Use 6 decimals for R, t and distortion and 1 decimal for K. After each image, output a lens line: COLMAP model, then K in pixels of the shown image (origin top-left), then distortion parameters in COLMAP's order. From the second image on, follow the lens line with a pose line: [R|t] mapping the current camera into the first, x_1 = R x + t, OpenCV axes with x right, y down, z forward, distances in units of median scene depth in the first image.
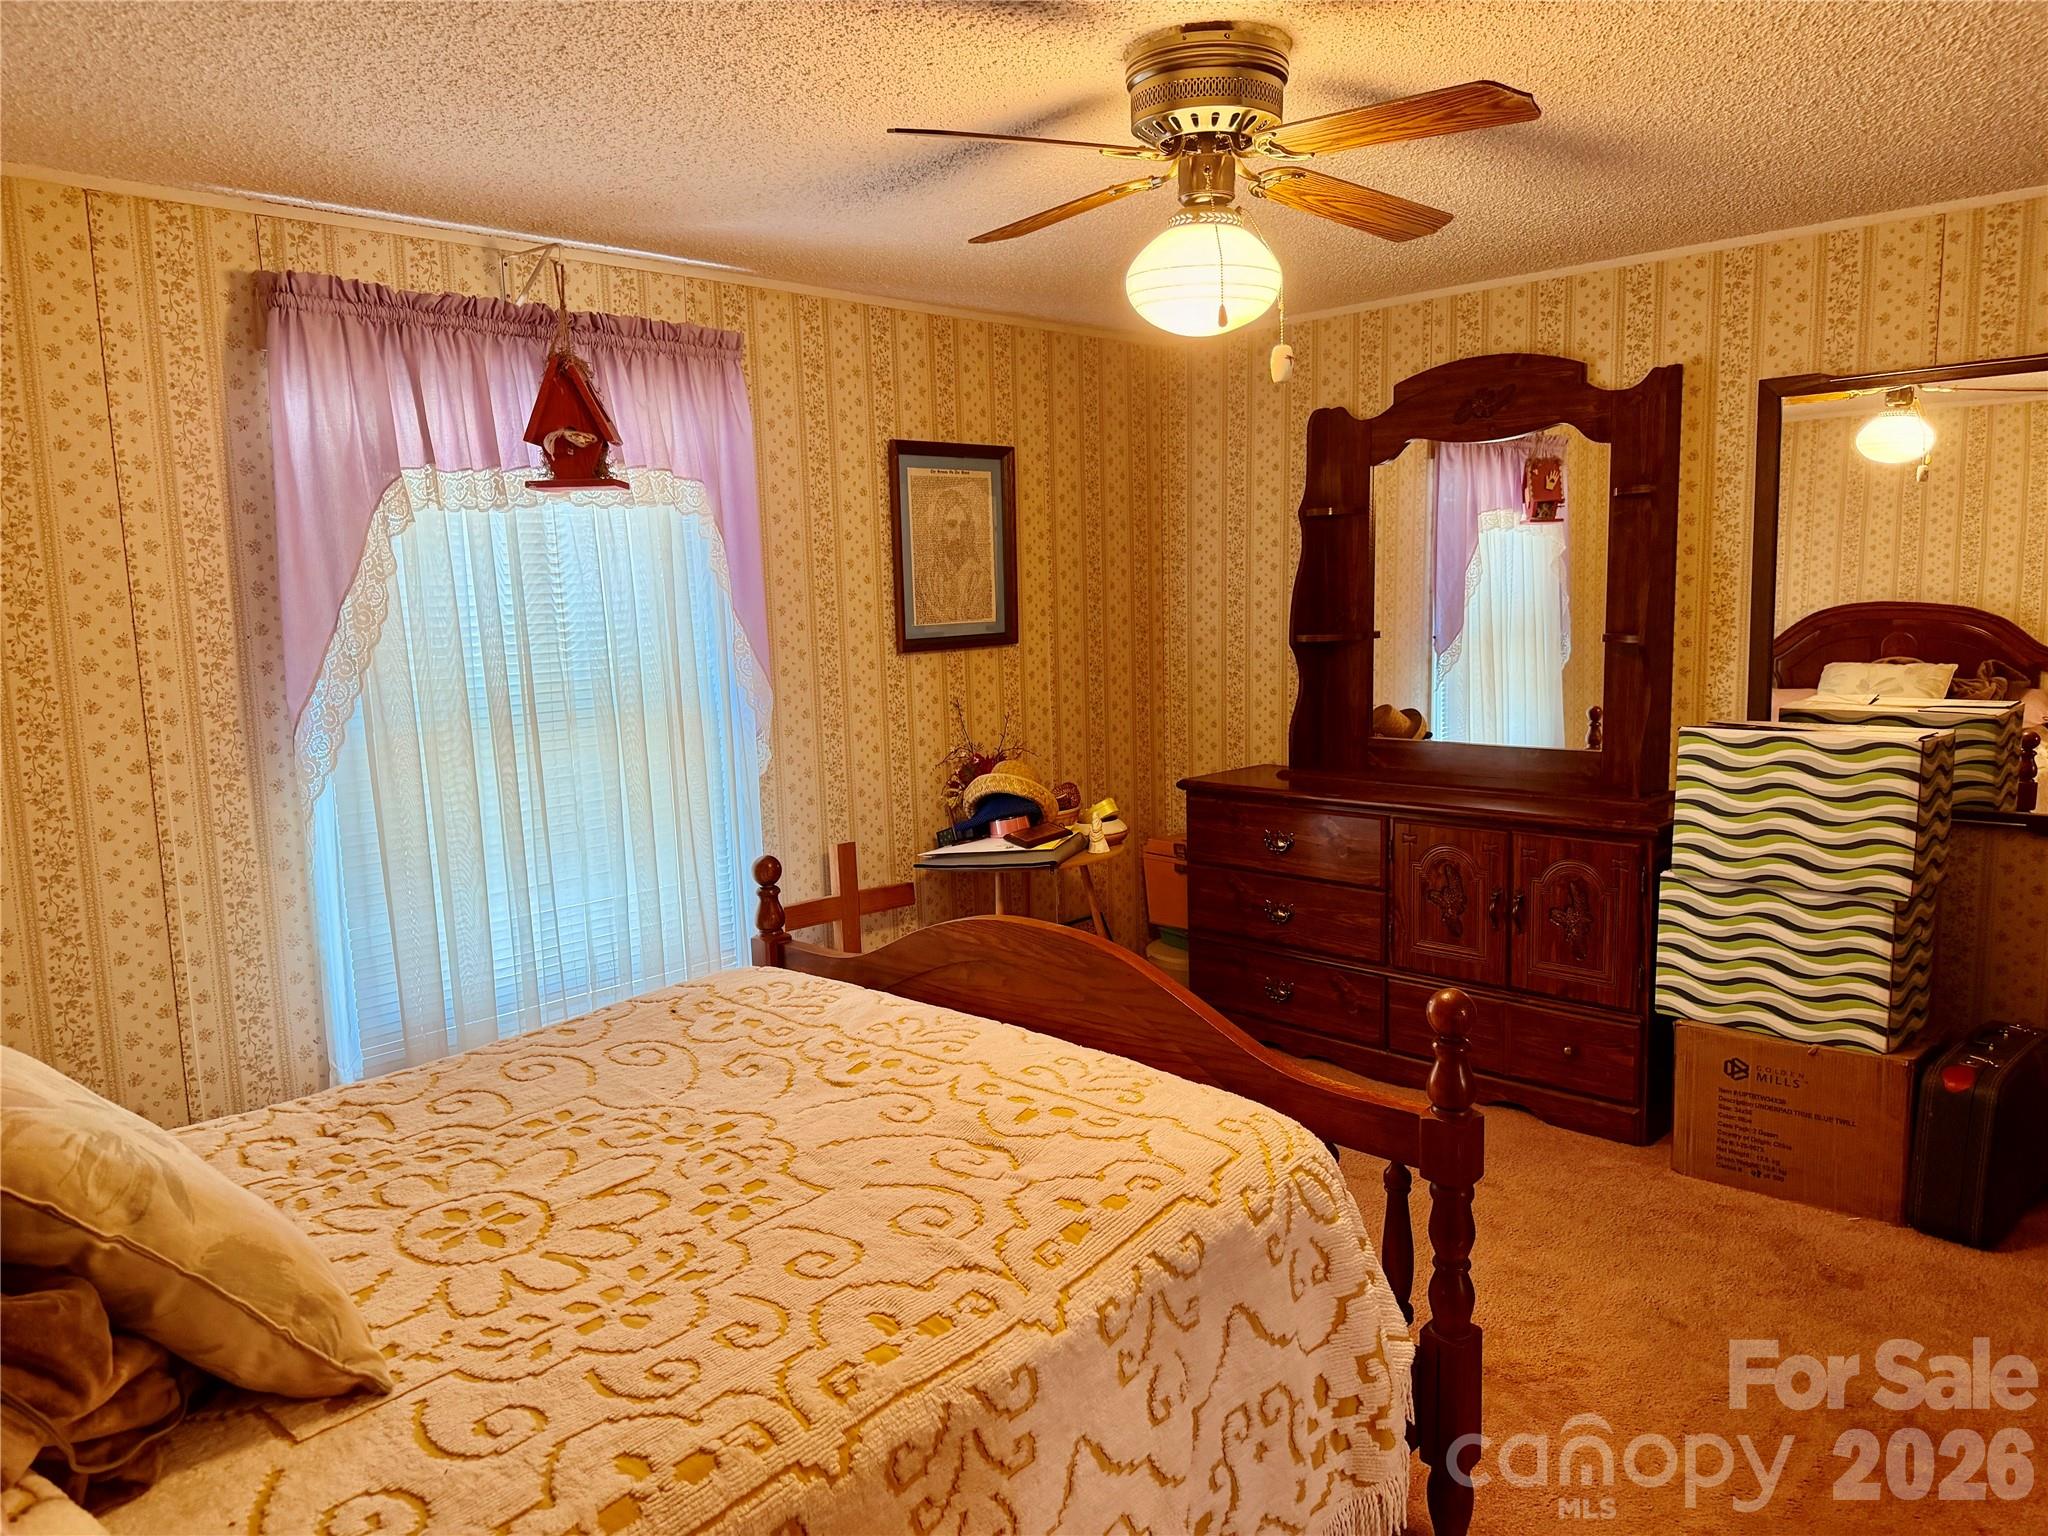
lens RADIAL K [[1417.1, 0, 1024.0], [0, 1417.1, 768.0], [0, 0, 1]] dist [0.116279, -0.210492]
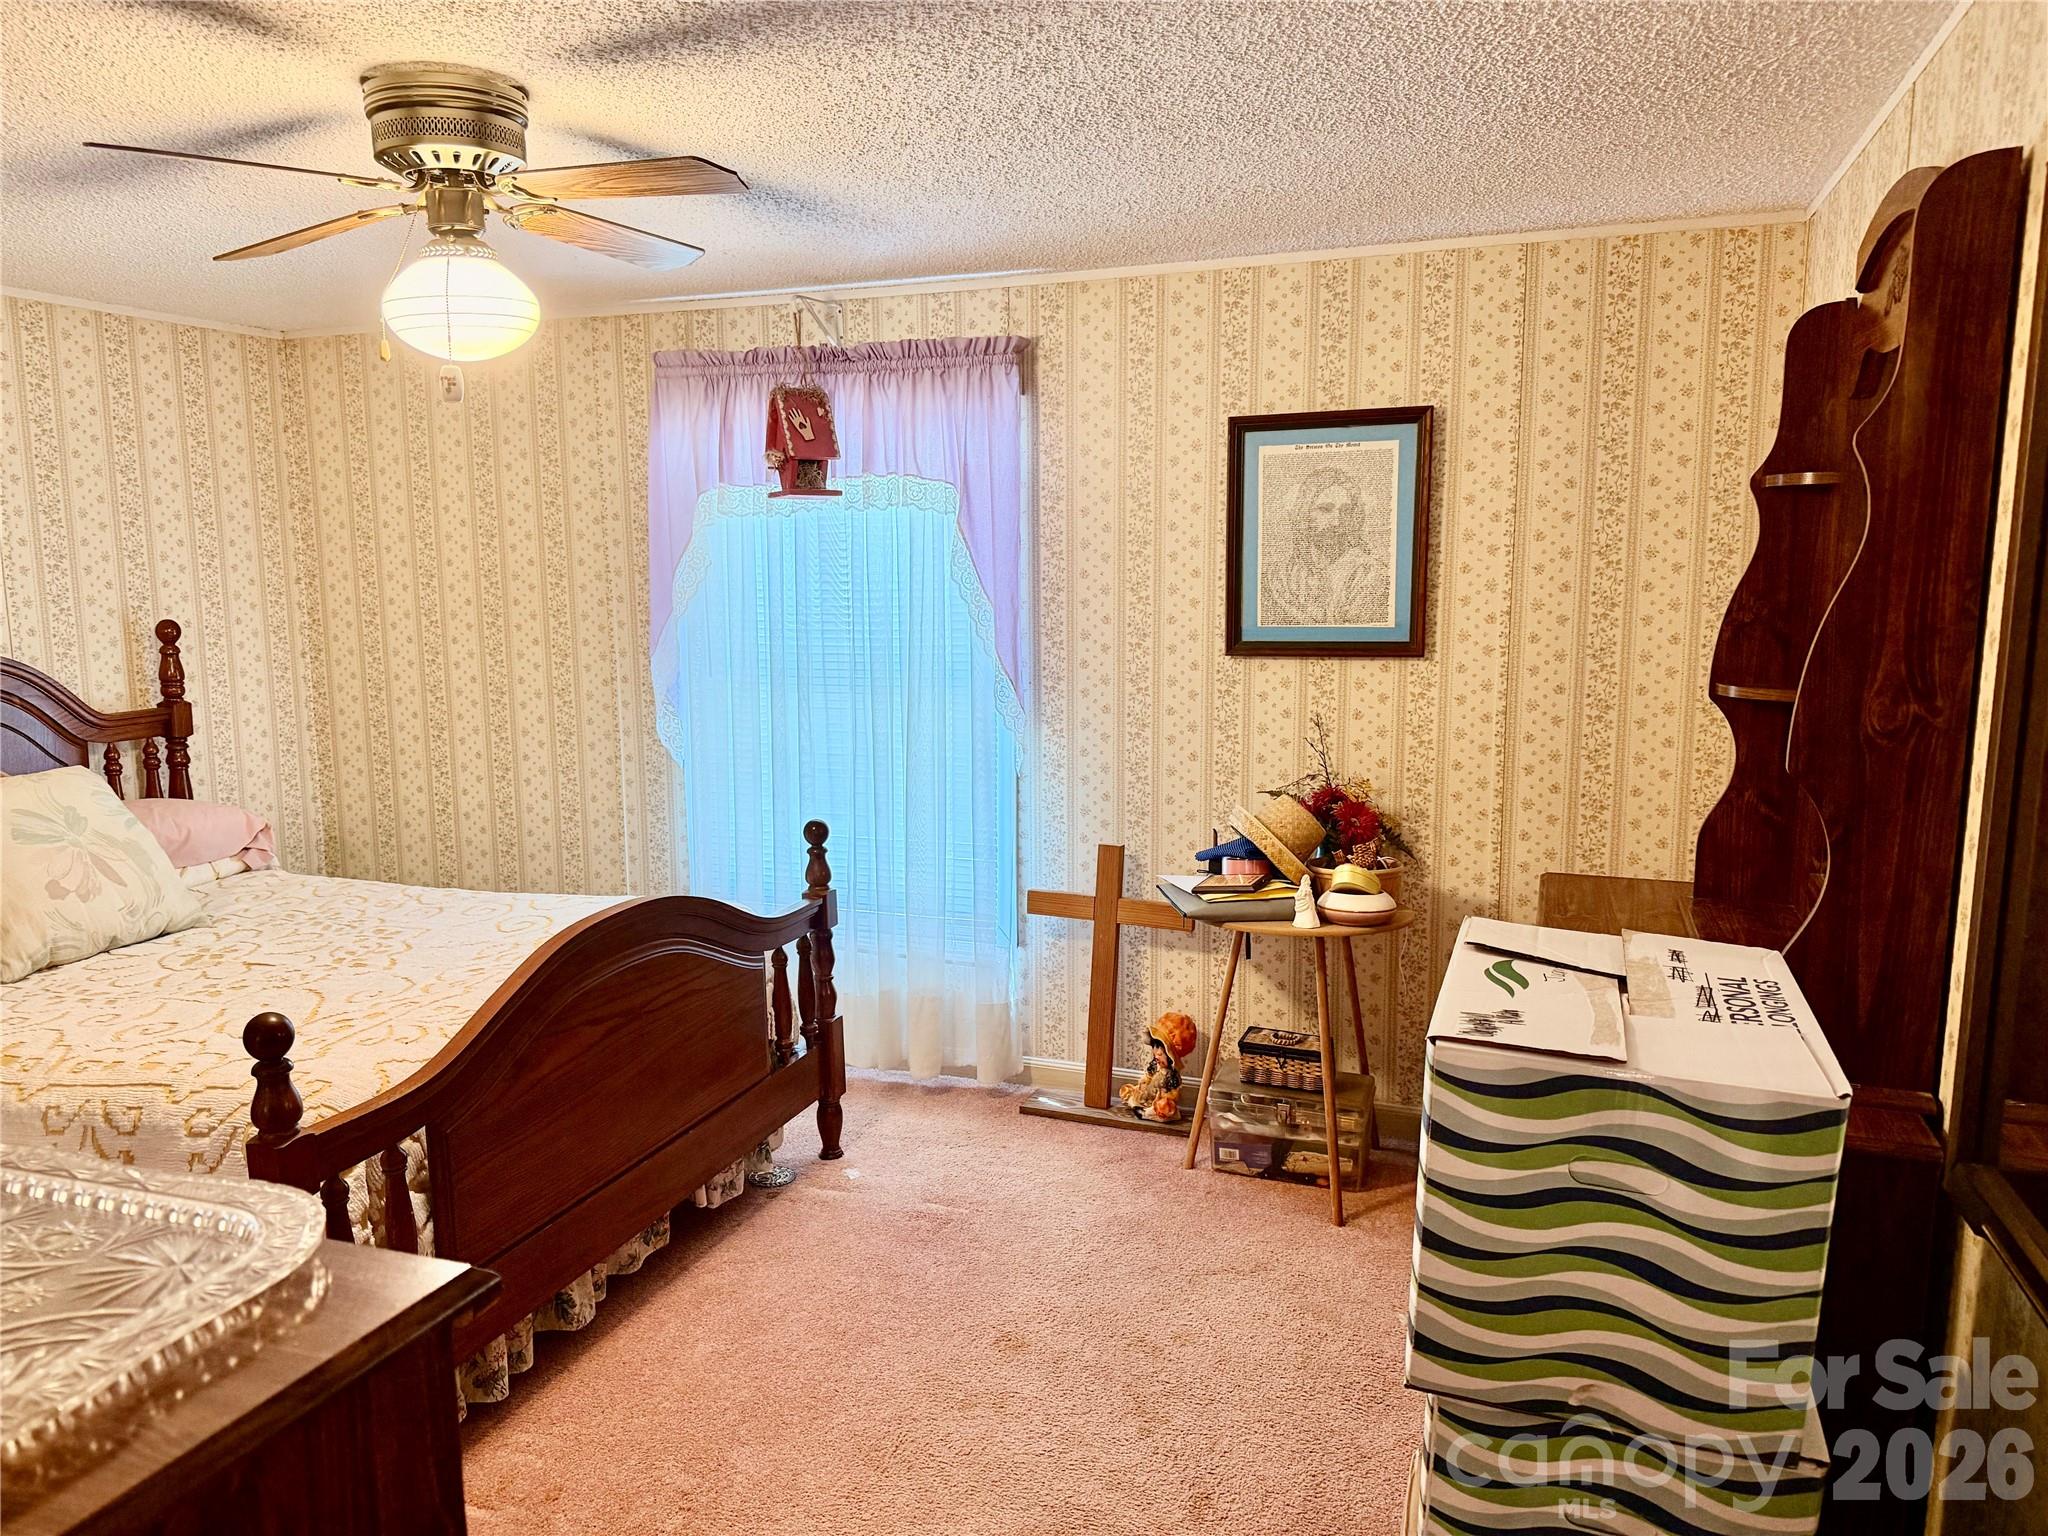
lens RADIAL K [[1463.4, 0, 1024.0], [0, 1463.4, 768.0], [0, 0, 1]] dist [0.118412, -0.139602]
pose [[0.398340, 0.156403, -0.903805, 0.709813], [-0.122526, 0.985597, 0.116555, -0.103405], [0.909017, 0.064311, 0.411766, 0.505322]]
